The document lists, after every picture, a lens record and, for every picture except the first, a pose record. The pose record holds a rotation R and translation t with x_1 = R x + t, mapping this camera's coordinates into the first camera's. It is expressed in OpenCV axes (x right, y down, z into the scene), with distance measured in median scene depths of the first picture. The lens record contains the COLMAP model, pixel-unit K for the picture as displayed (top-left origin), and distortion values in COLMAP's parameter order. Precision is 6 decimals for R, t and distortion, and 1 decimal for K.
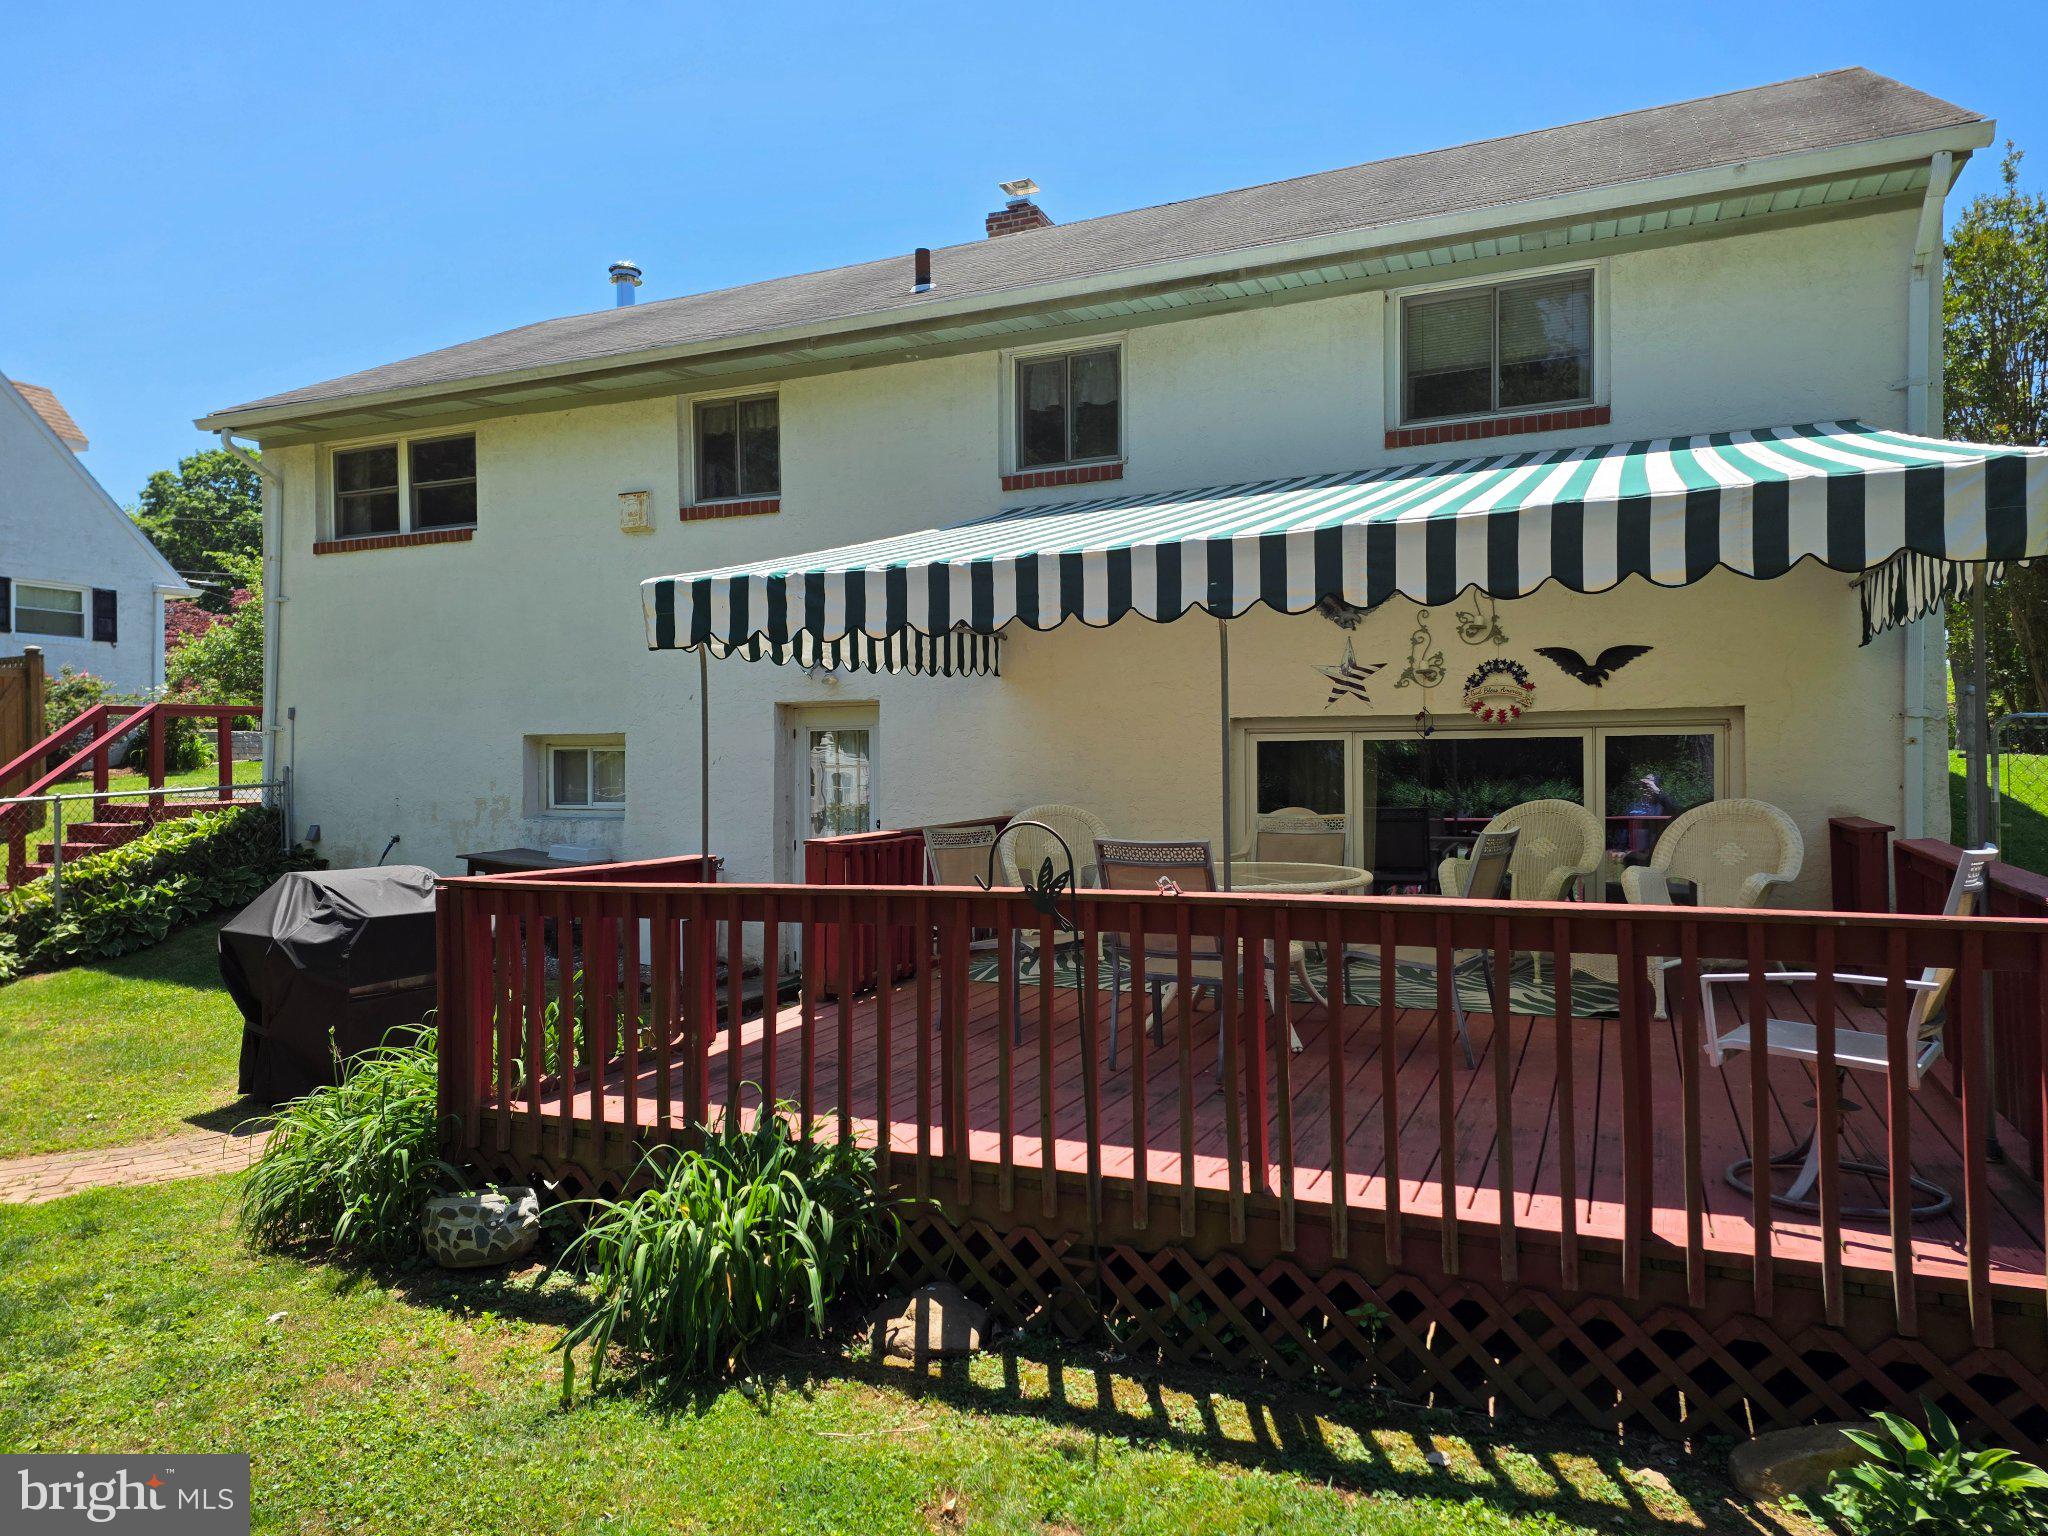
lens RADIAL K [[1334.9, 0, 1030.9], [0, 1334.9, 765.5], [0, 0, 1]] dist [0.034173, -0.033436]
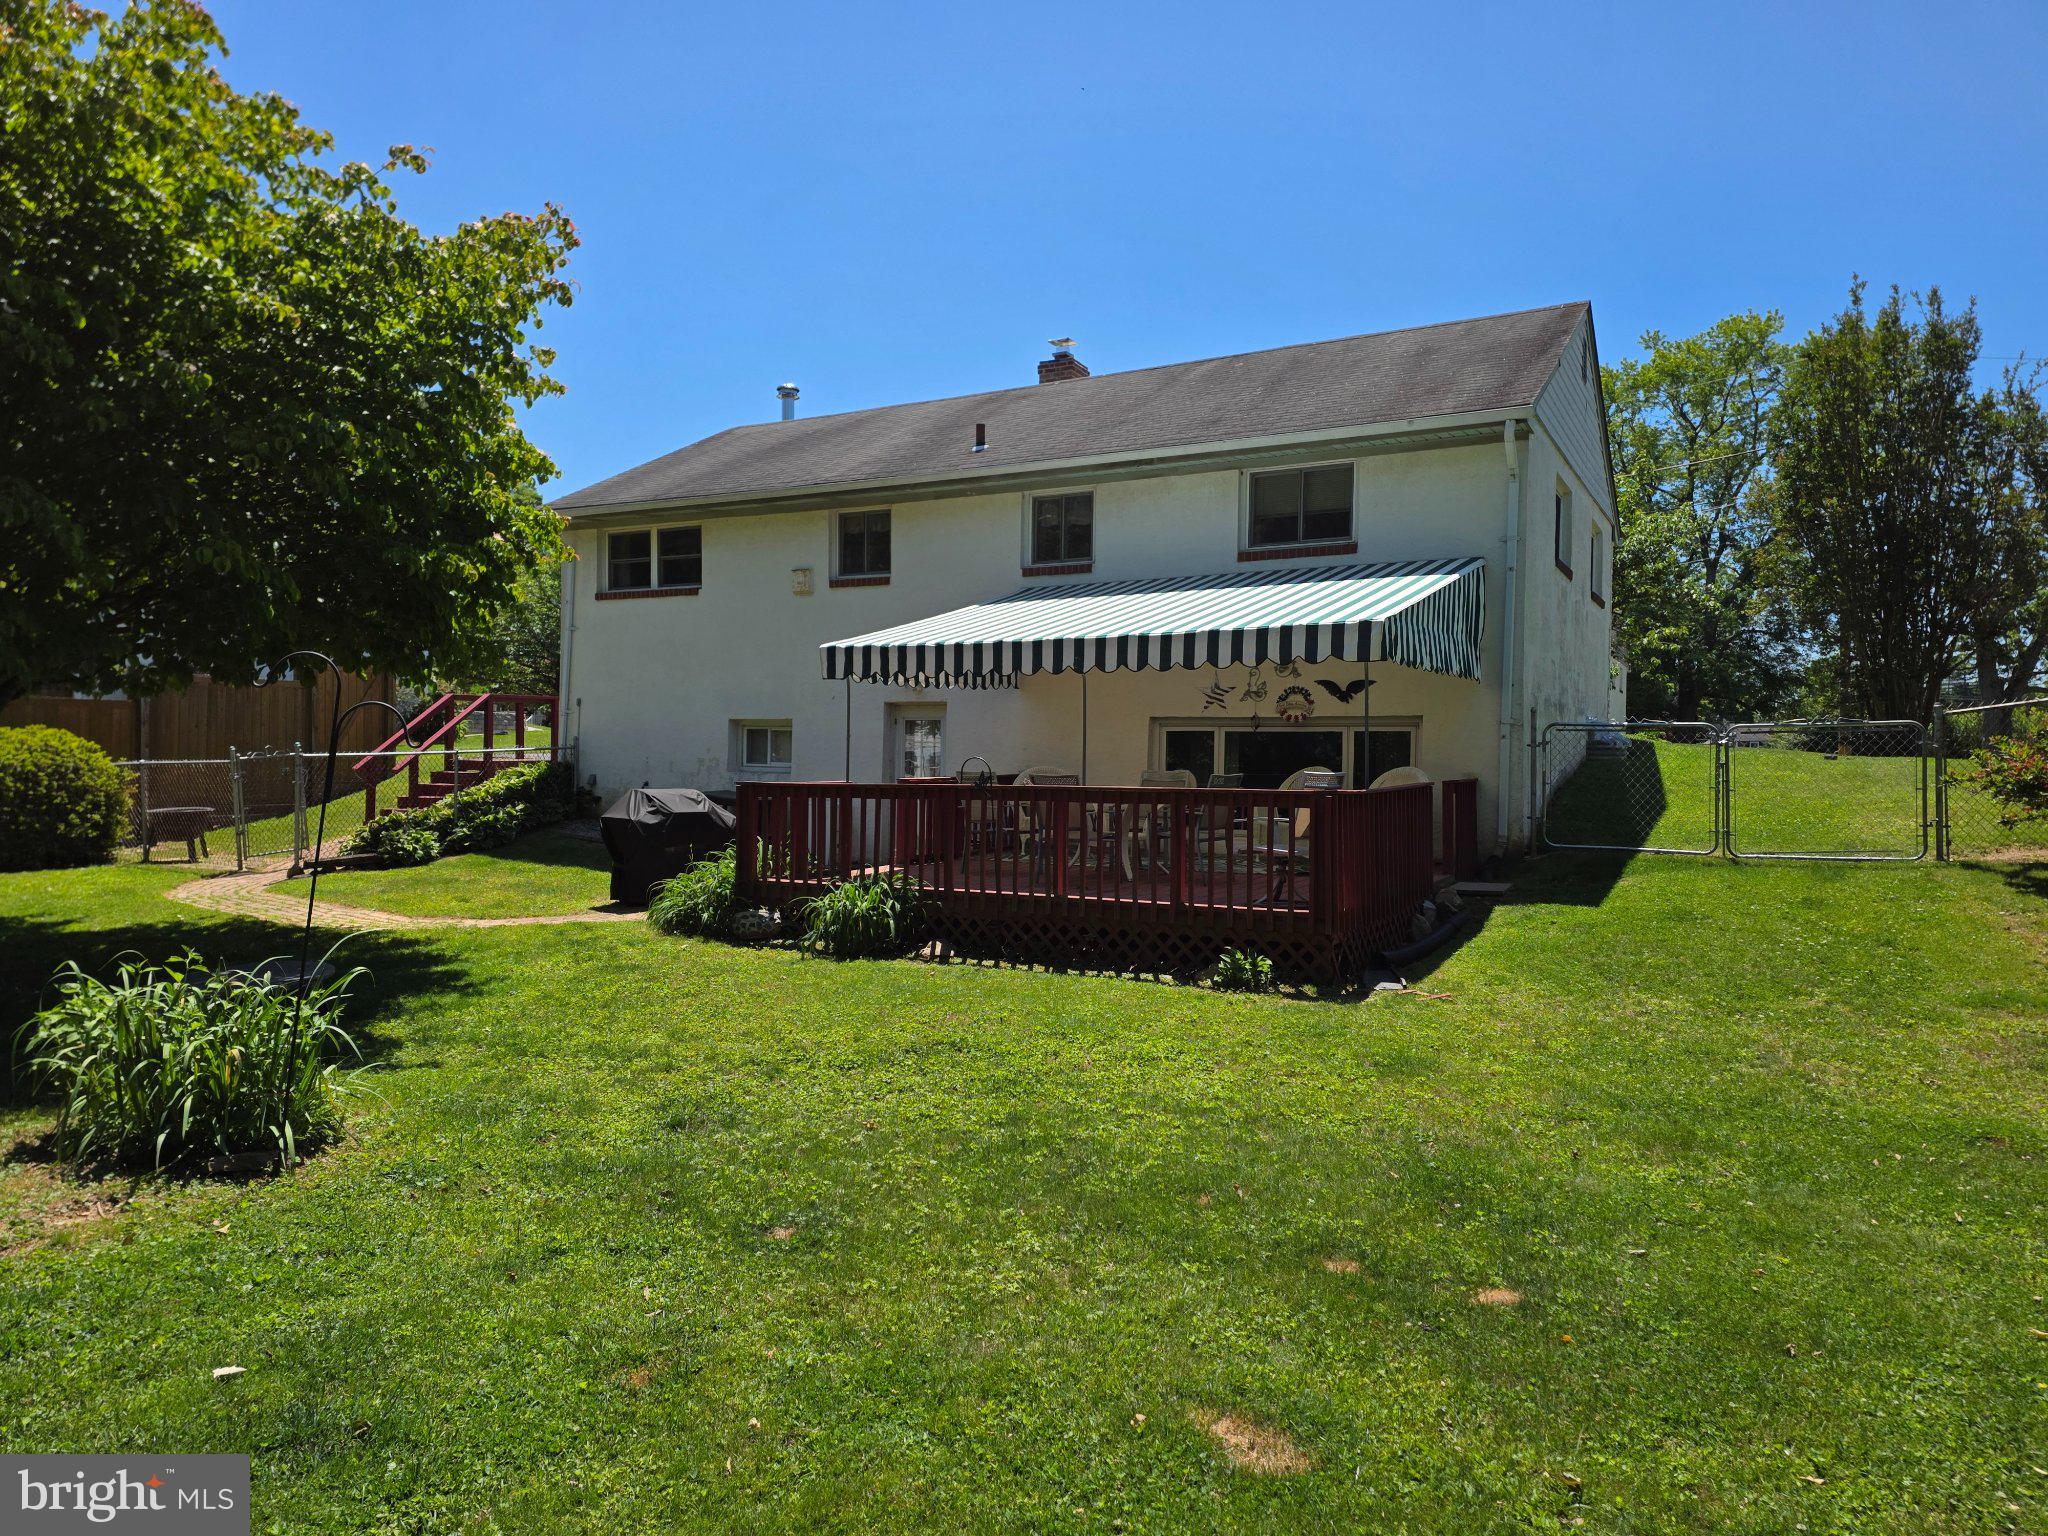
lens RADIAL K [[1334.9, 0, 1025.7], [0, 1334.9, 772.9], [0, 0, 1]] dist [0.034173, -0.033436]
pose [[0.995972, 0.022164, -0.086877, 0.132483], [-0.021101, 0.999691, 0.013131, 0.015502], [0.087141, -0.011245, 0.996132, -0.656489]]
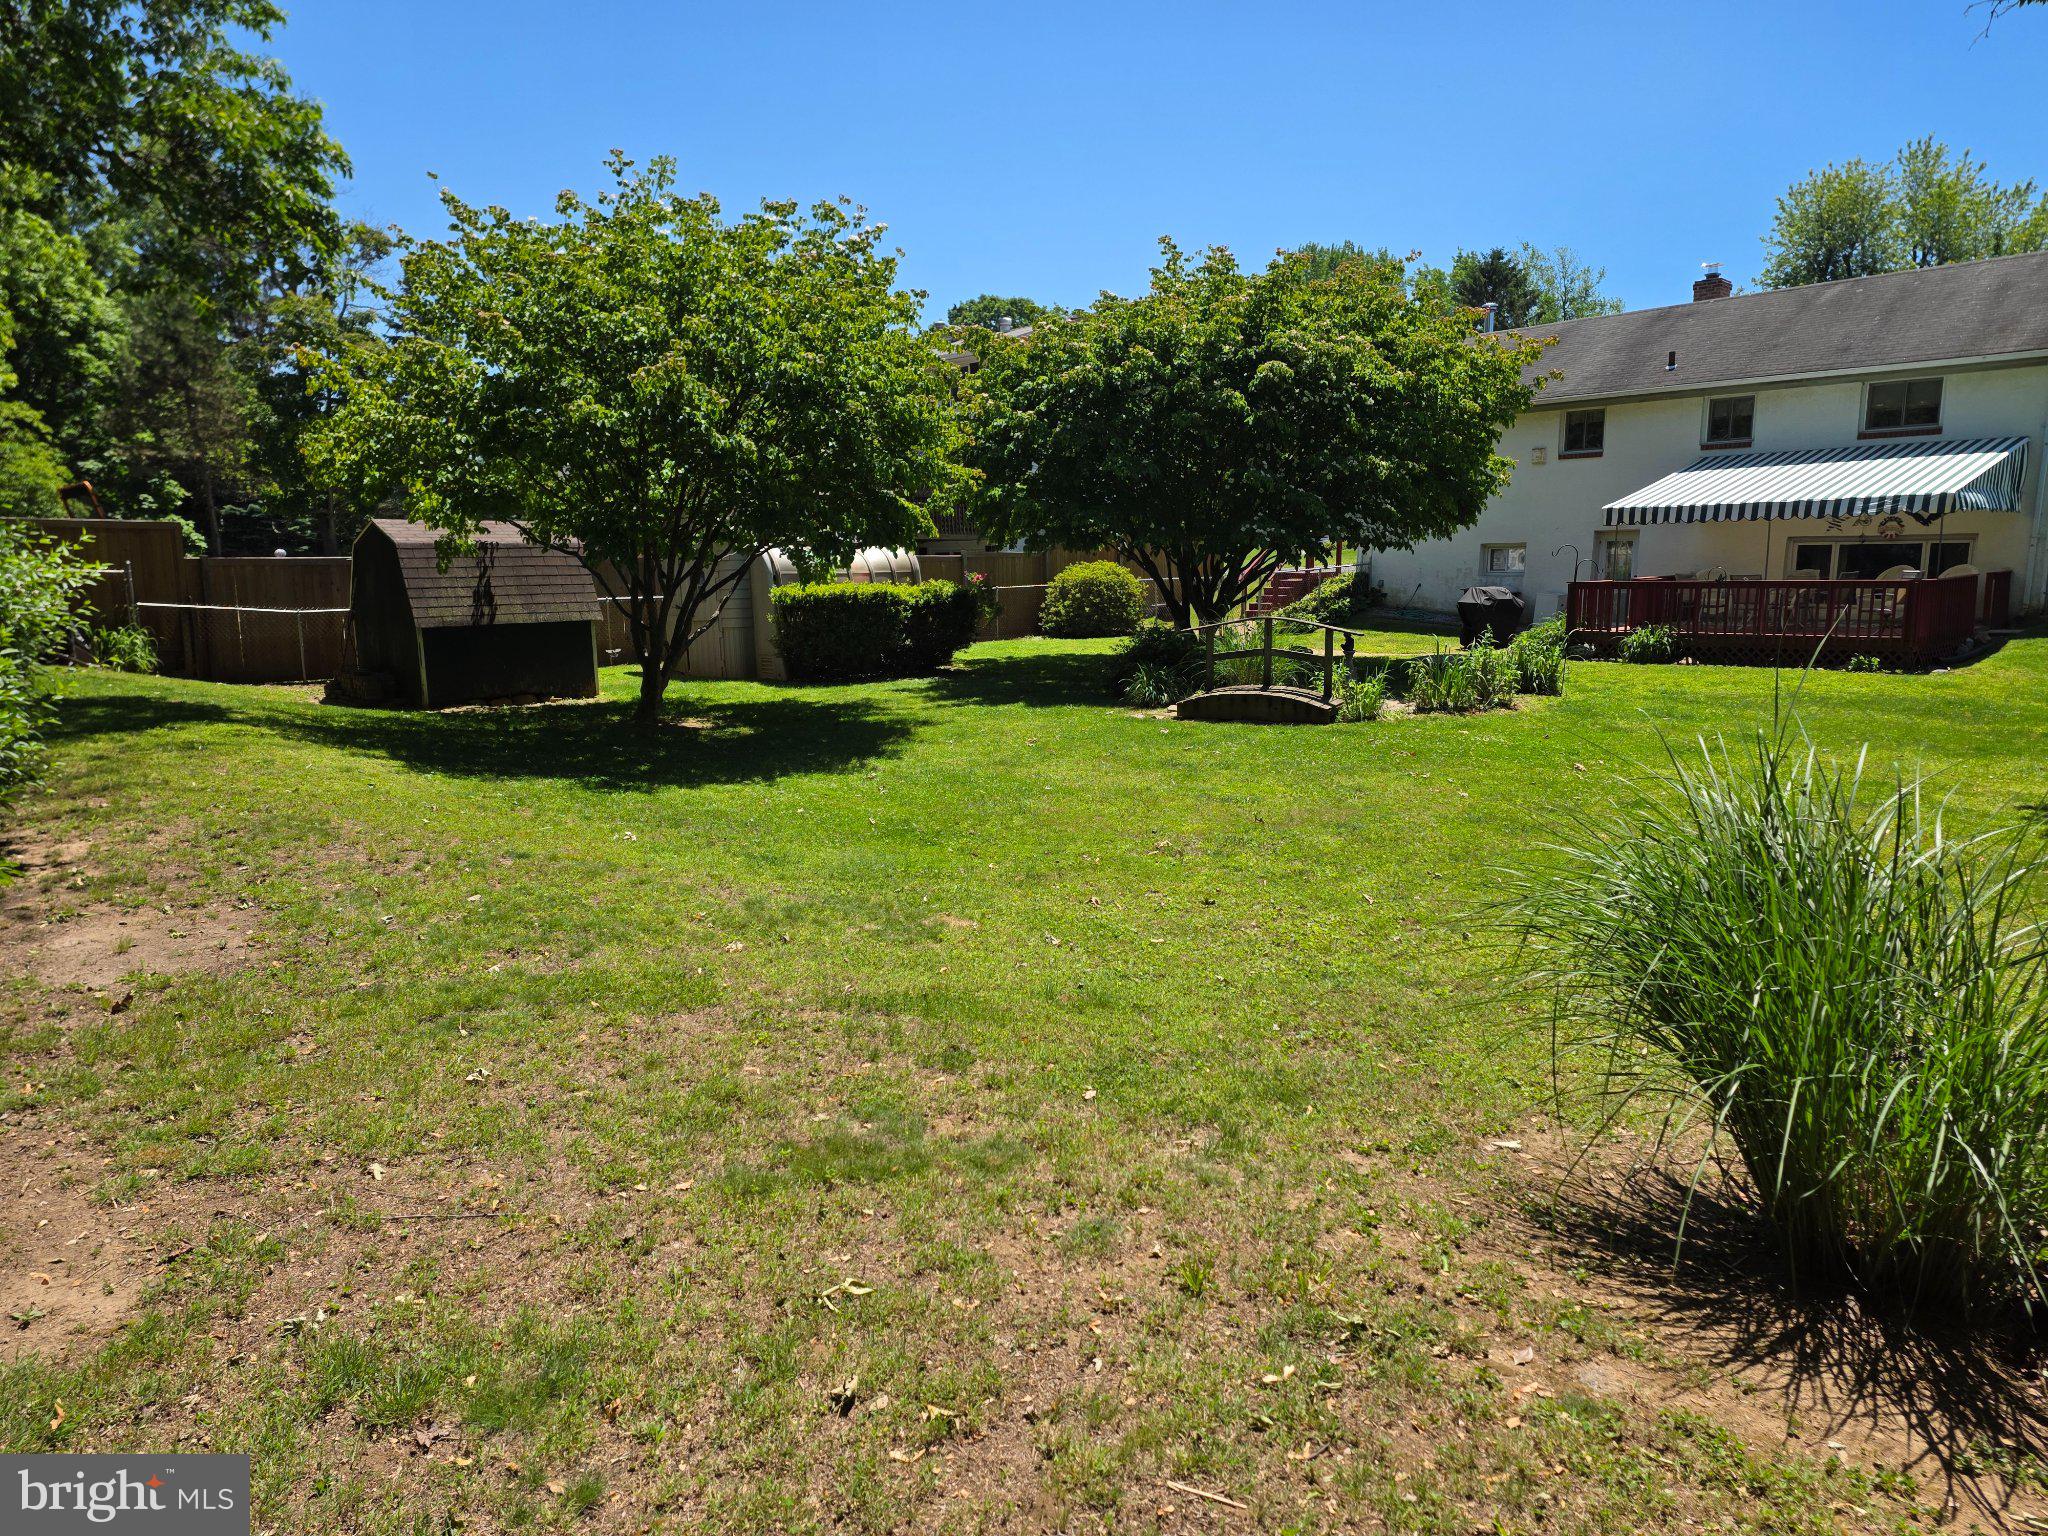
lens RADIAL K [[1334.9, 0, 1032.7], [0, 1334.9, 783.3], [0, 0, 1]] dist [0.034173, -0.033436]
pose [[0.911061, 0.065666, -0.407008, -0.102324], [0.005039, 0.985386, 0.170261, -0.013830], [0.412240, -0.157170, 0.897416, -2.113565]]
